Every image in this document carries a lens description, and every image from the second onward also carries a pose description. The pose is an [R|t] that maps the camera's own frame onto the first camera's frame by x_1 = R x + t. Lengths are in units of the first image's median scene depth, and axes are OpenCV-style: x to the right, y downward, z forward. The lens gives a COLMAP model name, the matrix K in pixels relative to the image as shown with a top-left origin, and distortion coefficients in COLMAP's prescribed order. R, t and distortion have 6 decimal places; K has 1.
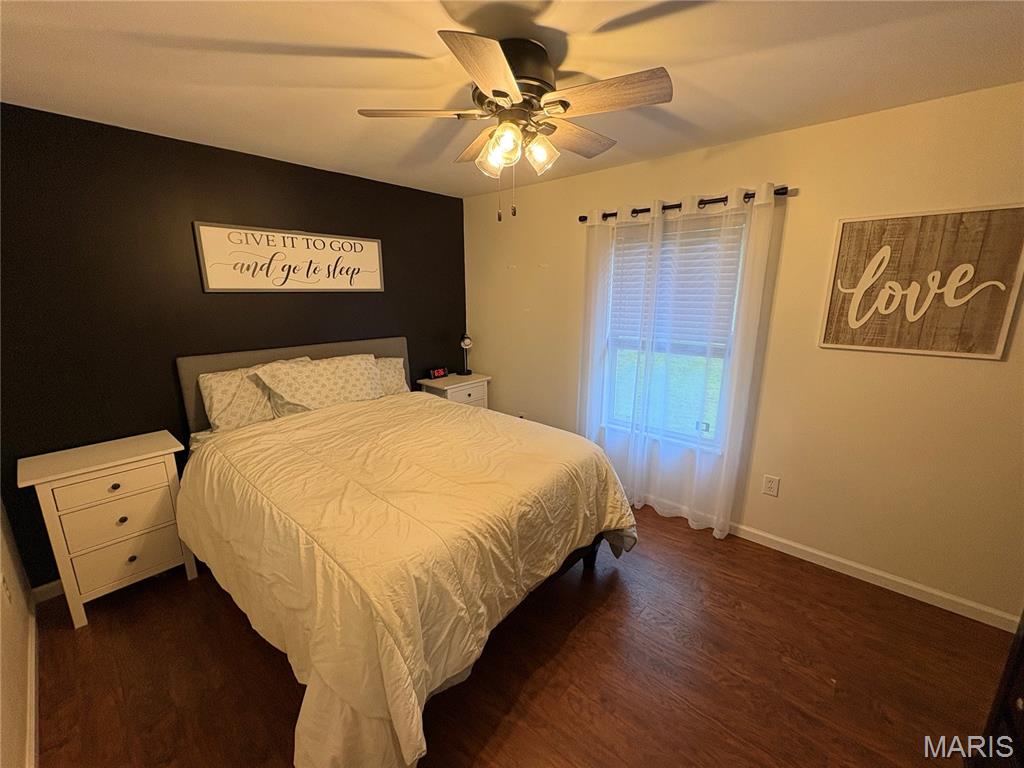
lens RADIAL K [[408.2, 0, 512.5], [0, 408.2, 383.1], [0, 0, 1]] dist [0.000646, 0.000728]
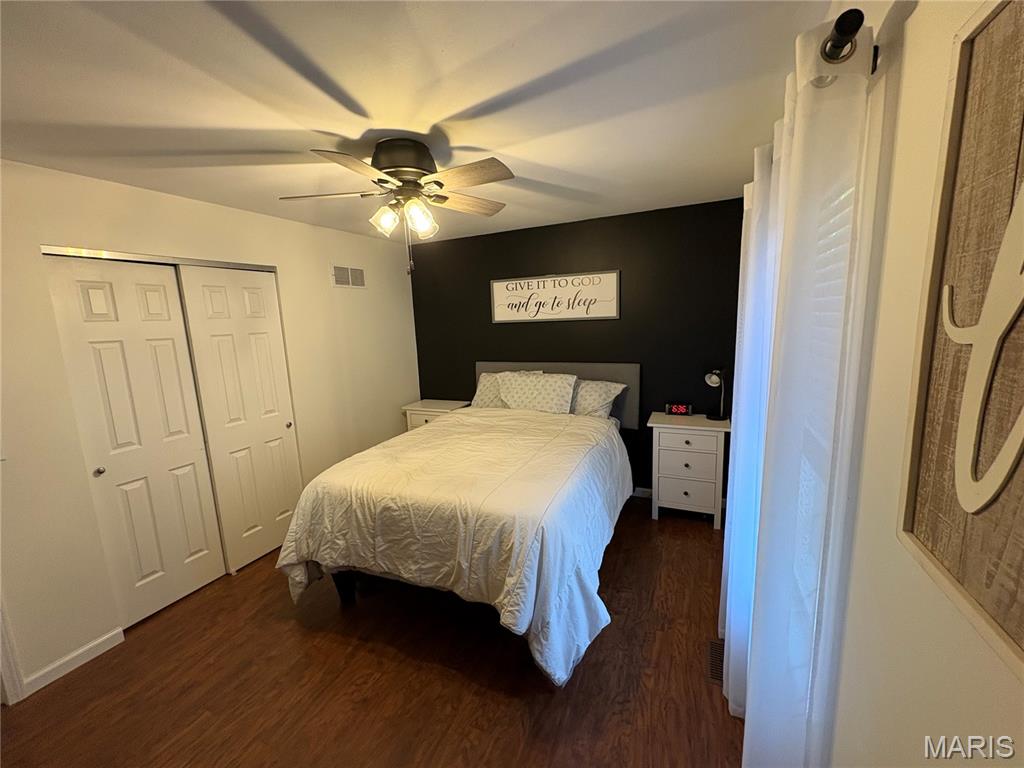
lens RADIAL K [[408.2, 0, 512.1], [0, 408.2, 383.6], [0, 0, 1]] dist [0.000646, 0.000728]
pose [[0.290318, 0.144538, -0.945952, 0.754888], [-0.175730, 0.979769, 0.095773, -0.141245], [0.940656, 0.138428, 0.309844, 0.549801]]
